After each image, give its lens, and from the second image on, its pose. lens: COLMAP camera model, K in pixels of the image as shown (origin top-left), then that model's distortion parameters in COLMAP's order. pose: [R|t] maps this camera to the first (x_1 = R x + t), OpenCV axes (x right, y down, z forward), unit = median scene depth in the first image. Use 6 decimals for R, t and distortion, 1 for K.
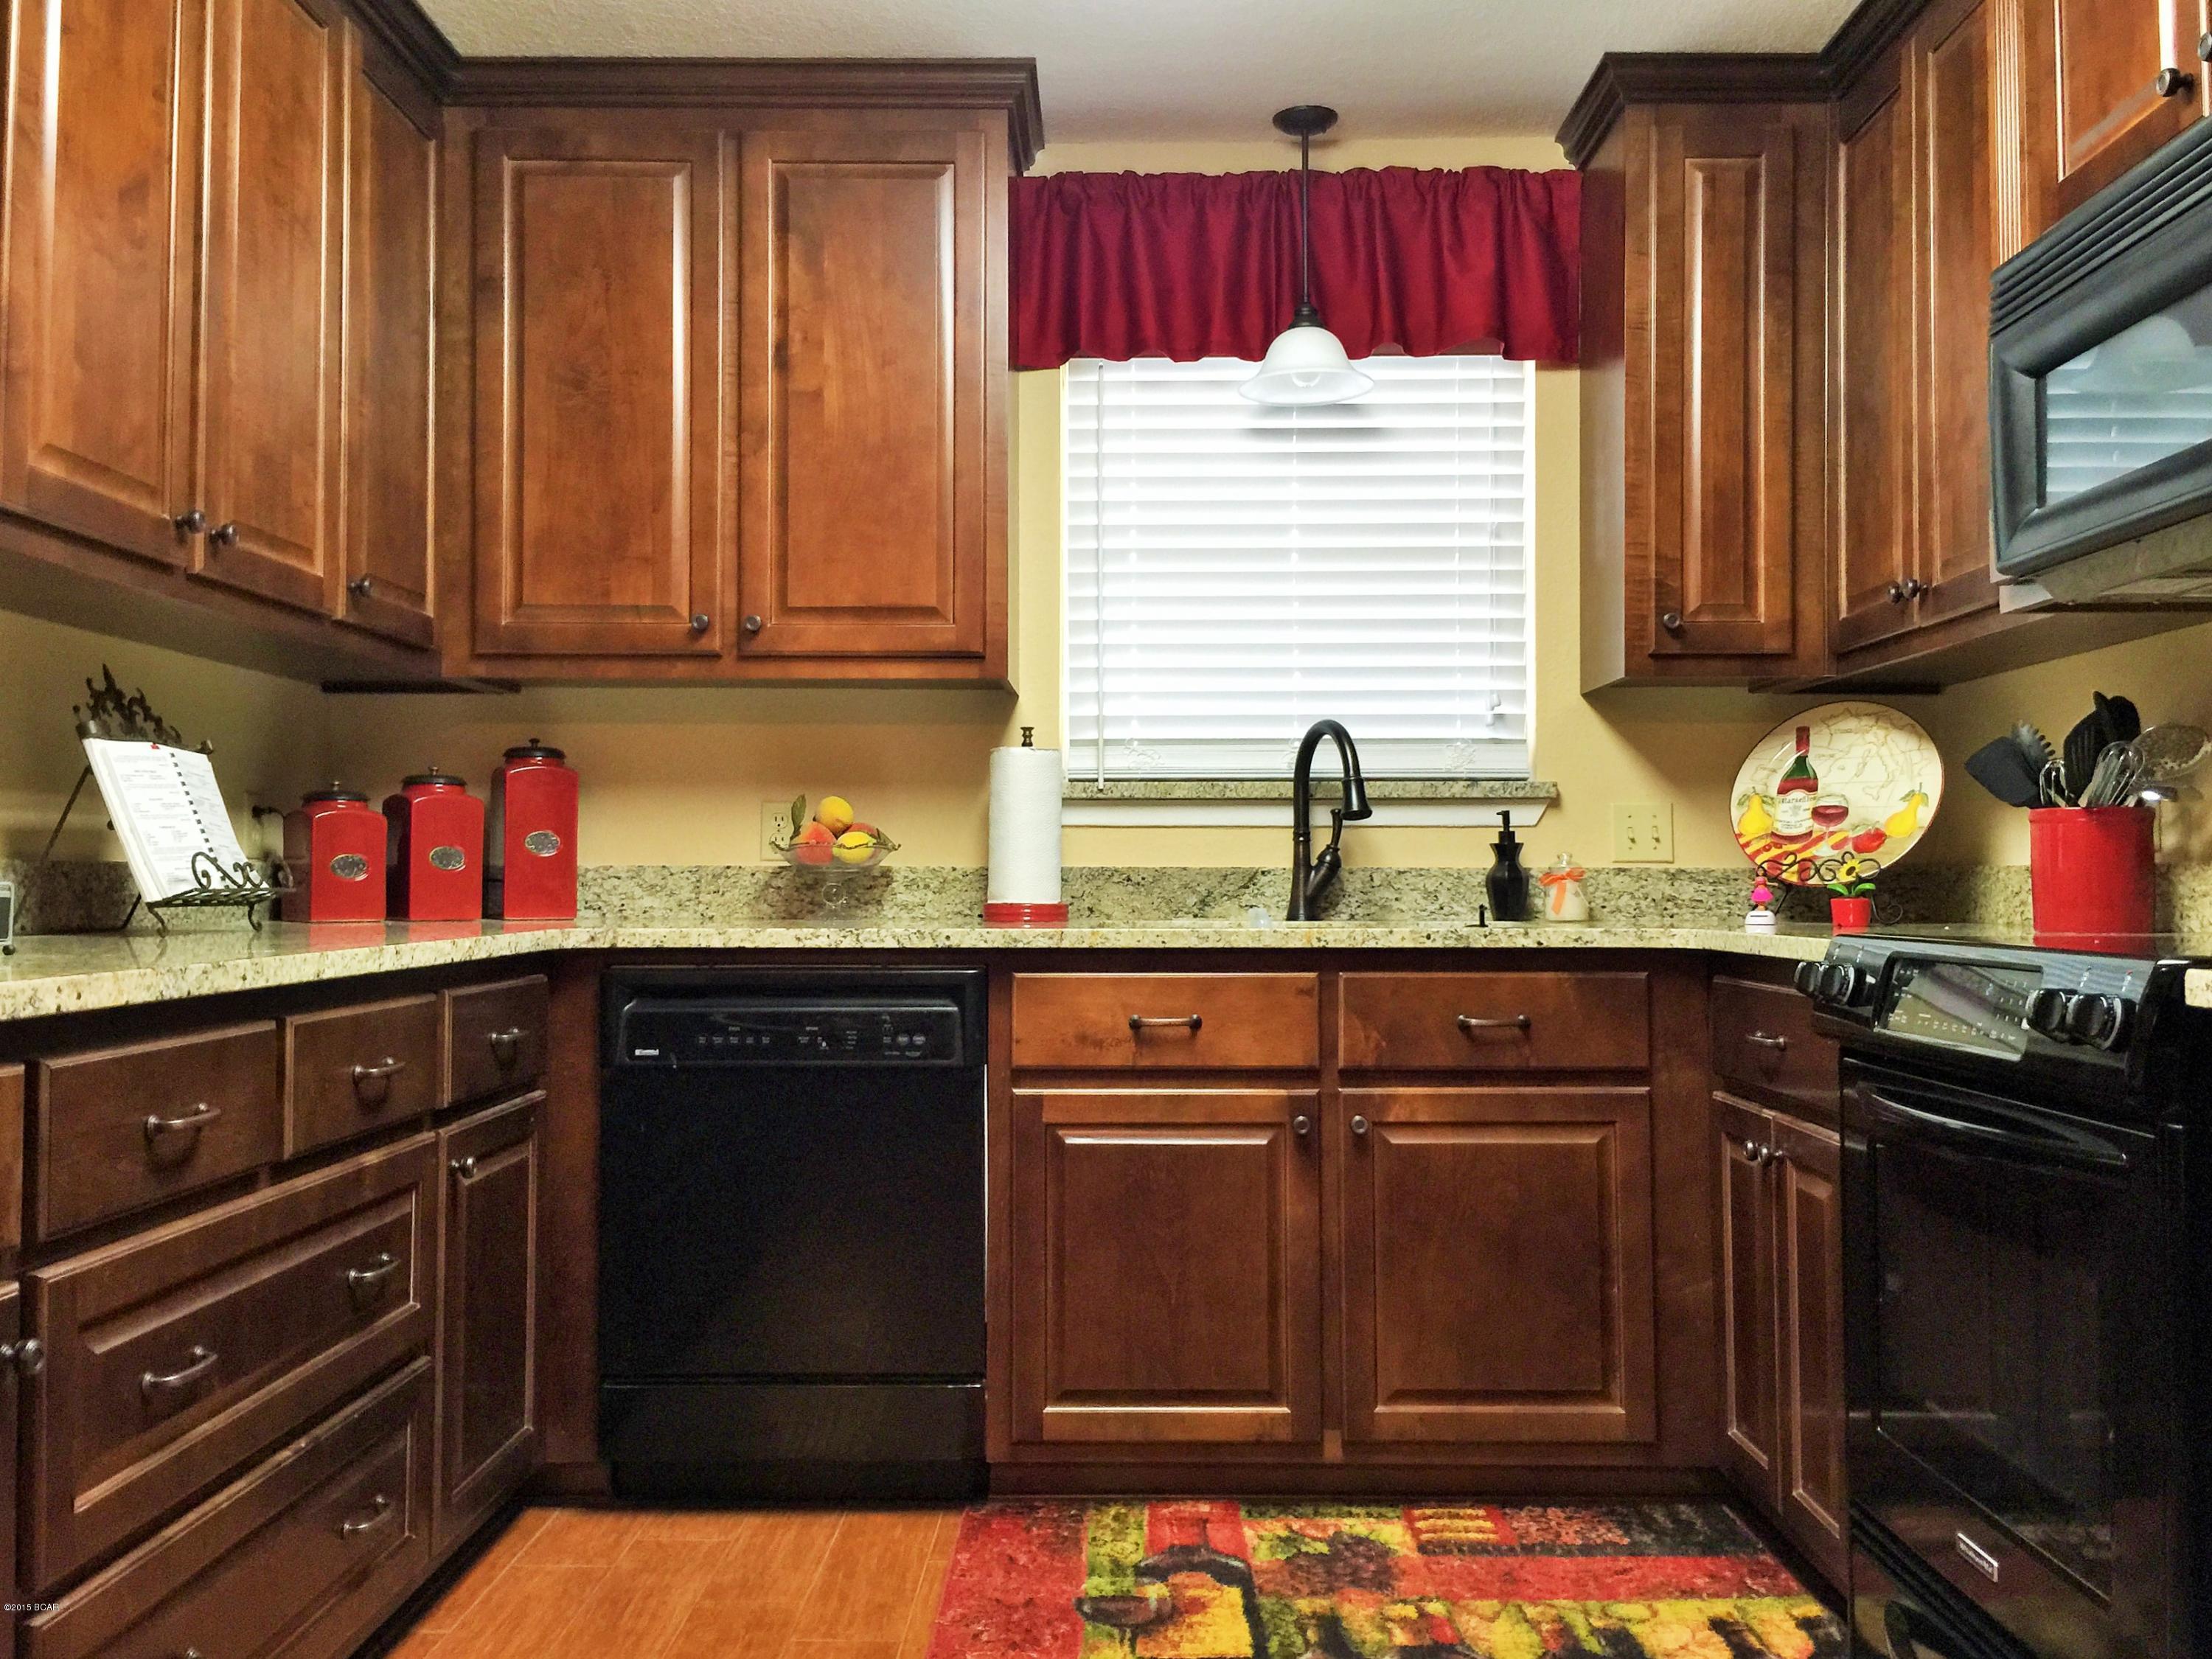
lens RADIAL K [[1915.0, 0, 1109.8], [0, 1915.0, 823.6], [0, 0, 1]] dist [0.078199, -0.113454]
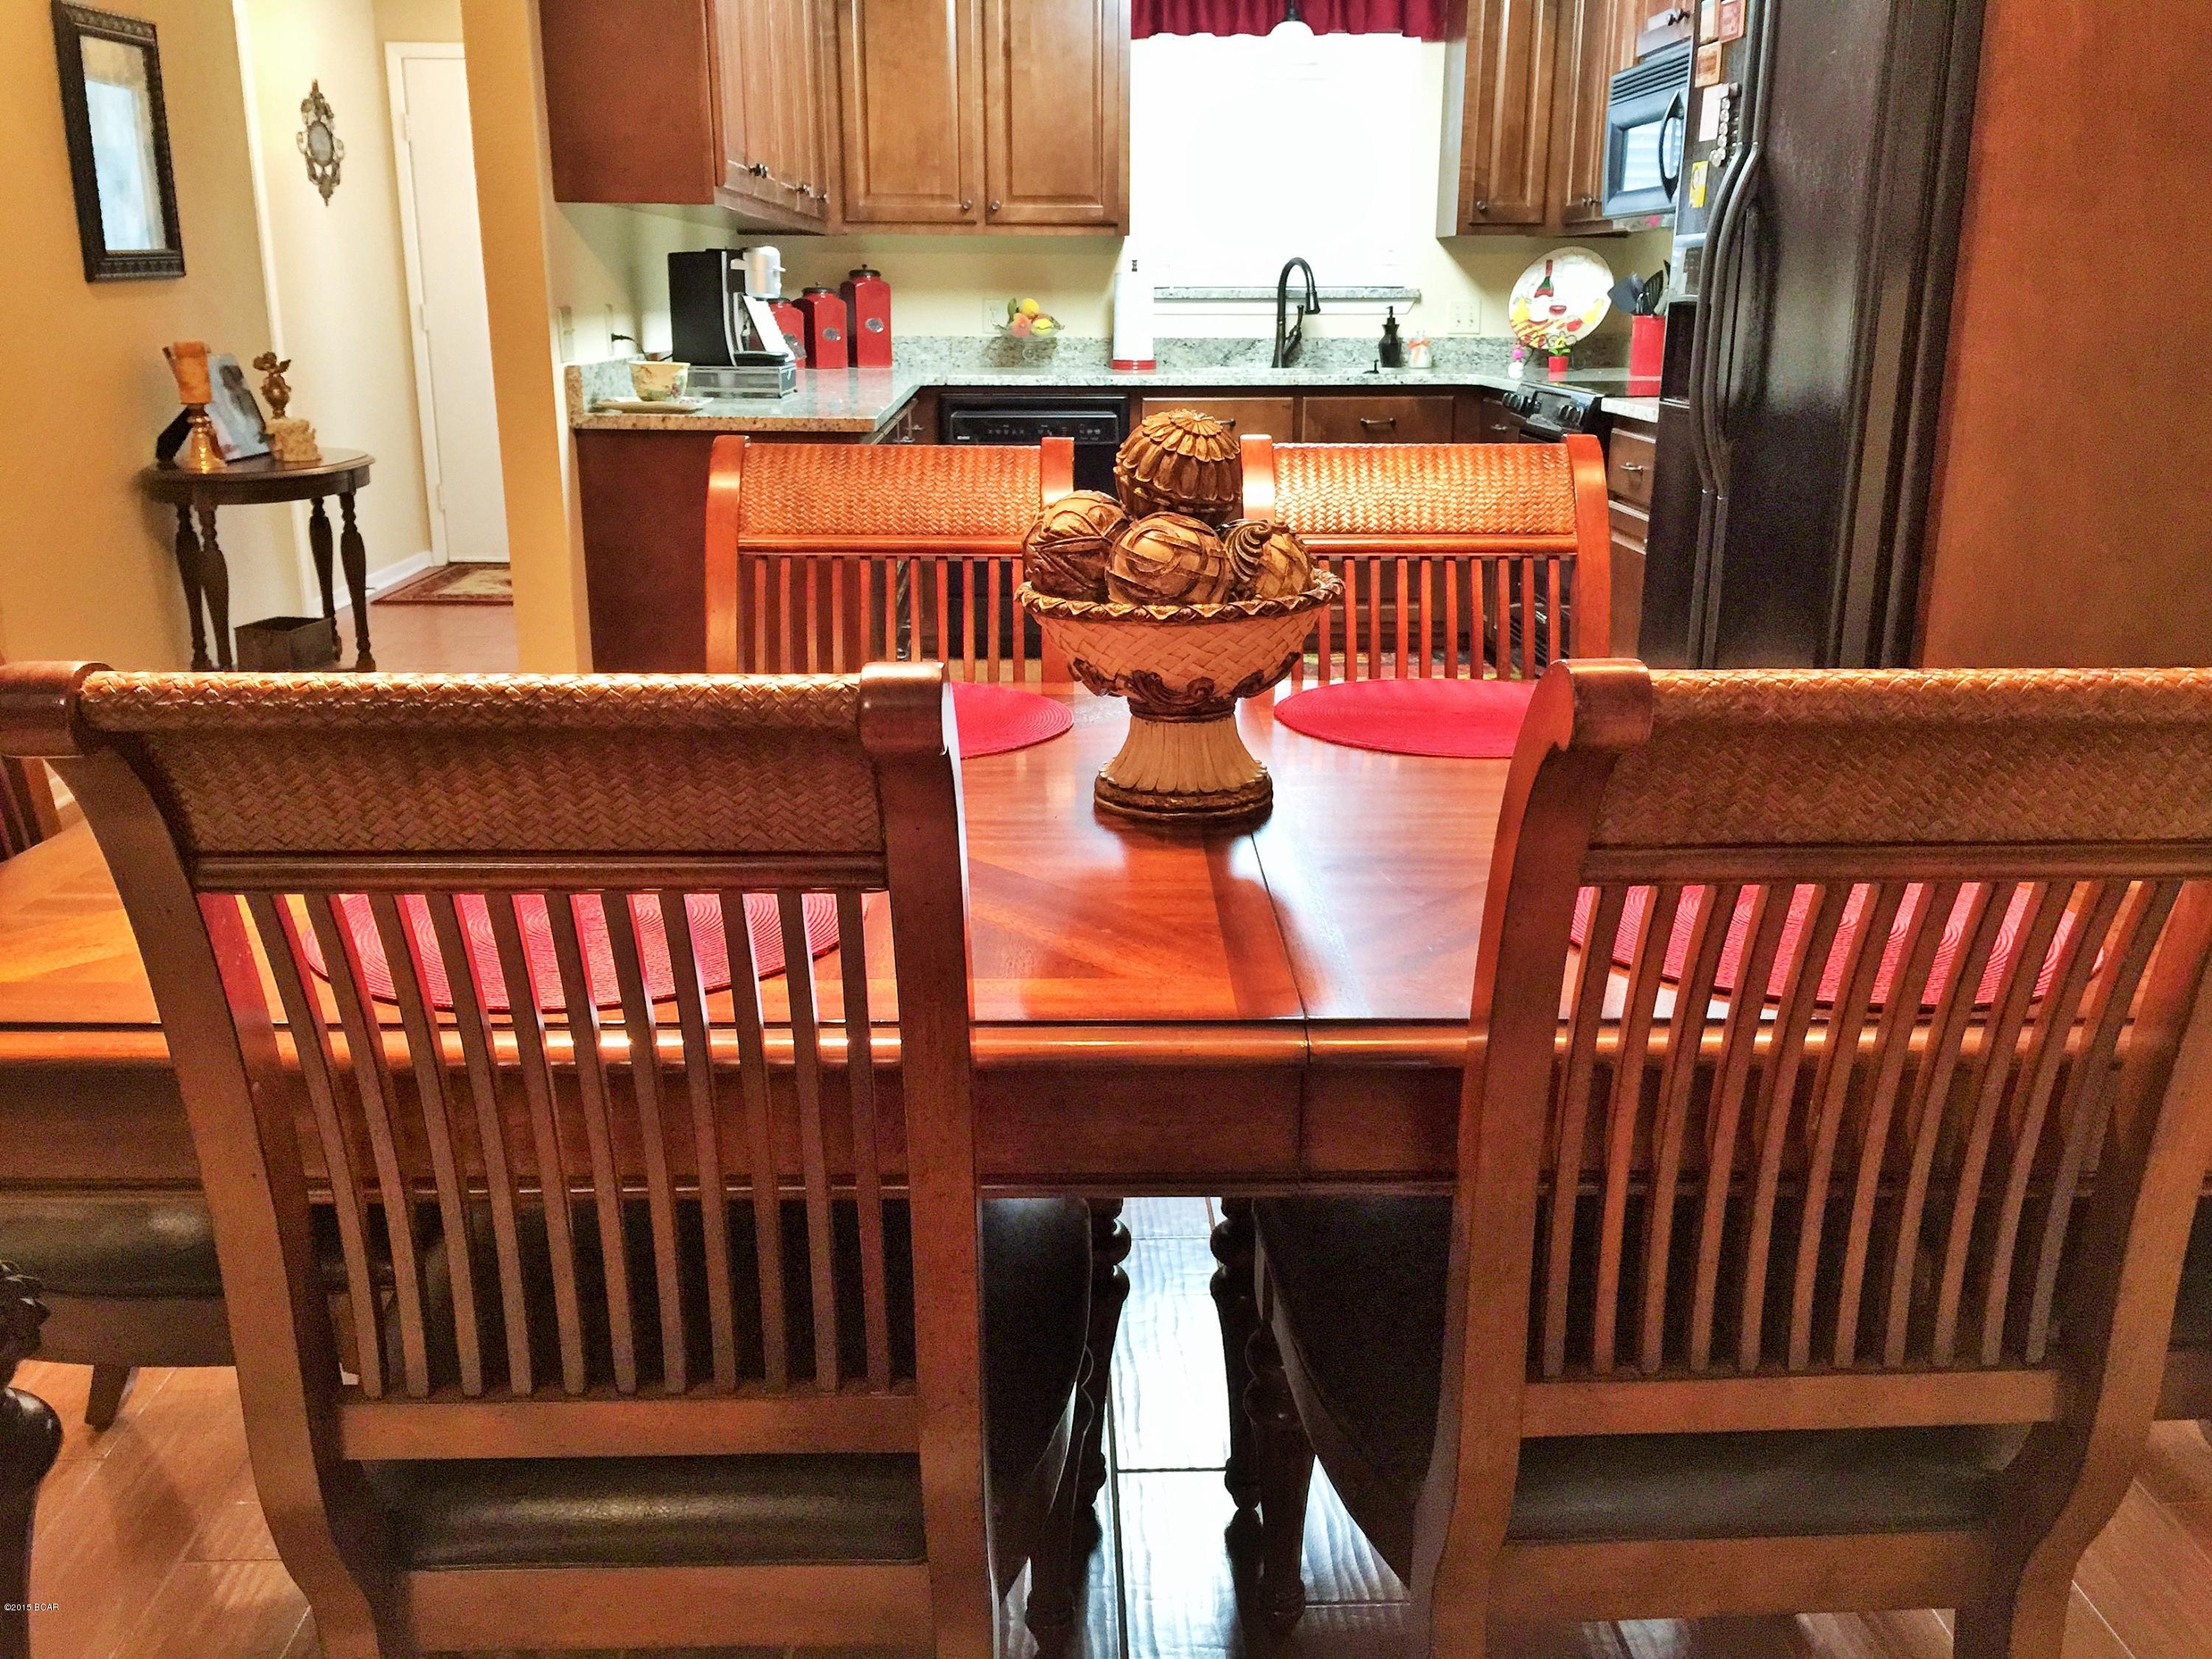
lens RADIAL K [[1935.5, 0, 1126.6], [0, 1935.5, 795.4], [0, 0, 1]] dist [0.076904, -0.000638]
pose [[0.998071, -0.013537, 0.060584, -0.180103], [-0.004137, 0.959258, 0.282503, -0.089479], [-0.061940, -0.282209, 0.957351, -0.977738]]
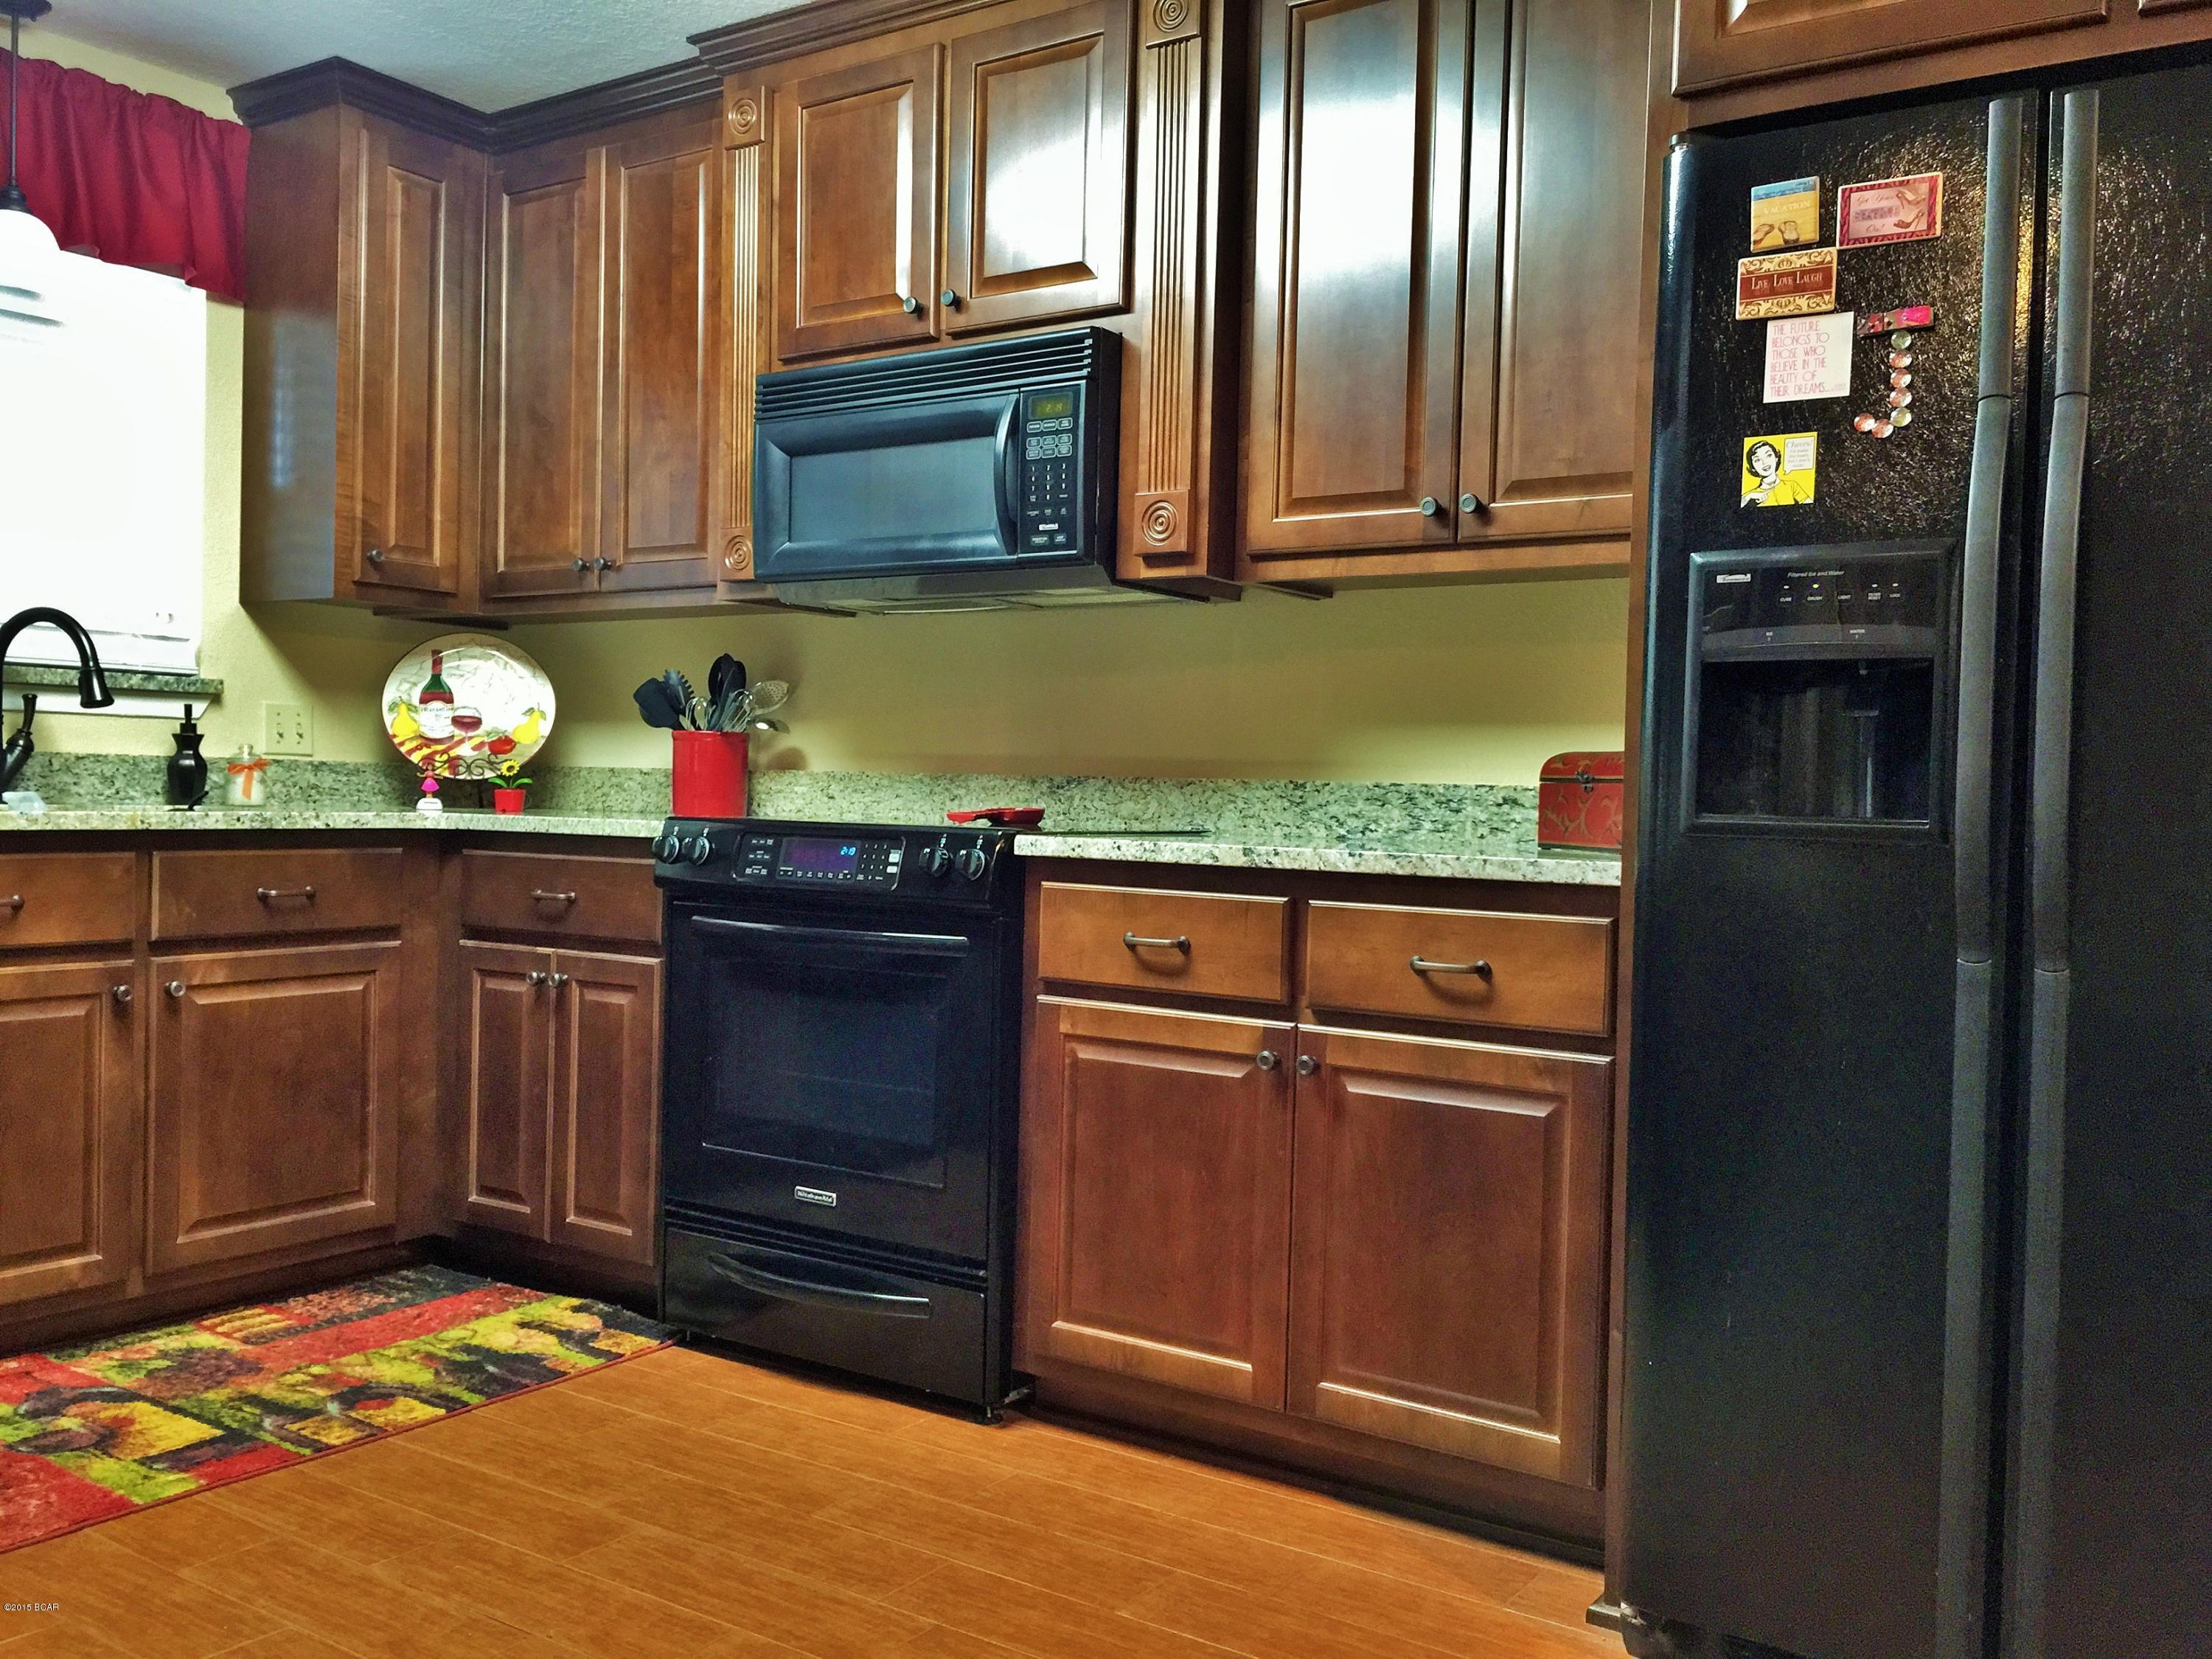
lens RADIAL K [[1915.0, 0, 1109.8], [0, 1915.0, 823.6], [0, 0, 1]] dist [0.078199, -0.113454]
pose [[0.553269, -0.000835, 0.833002, -0.454015], [-0.049135, 0.998226, 0.033635, -0.001913], [-0.831552, -0.059539, 0.552246, -0.051332]]
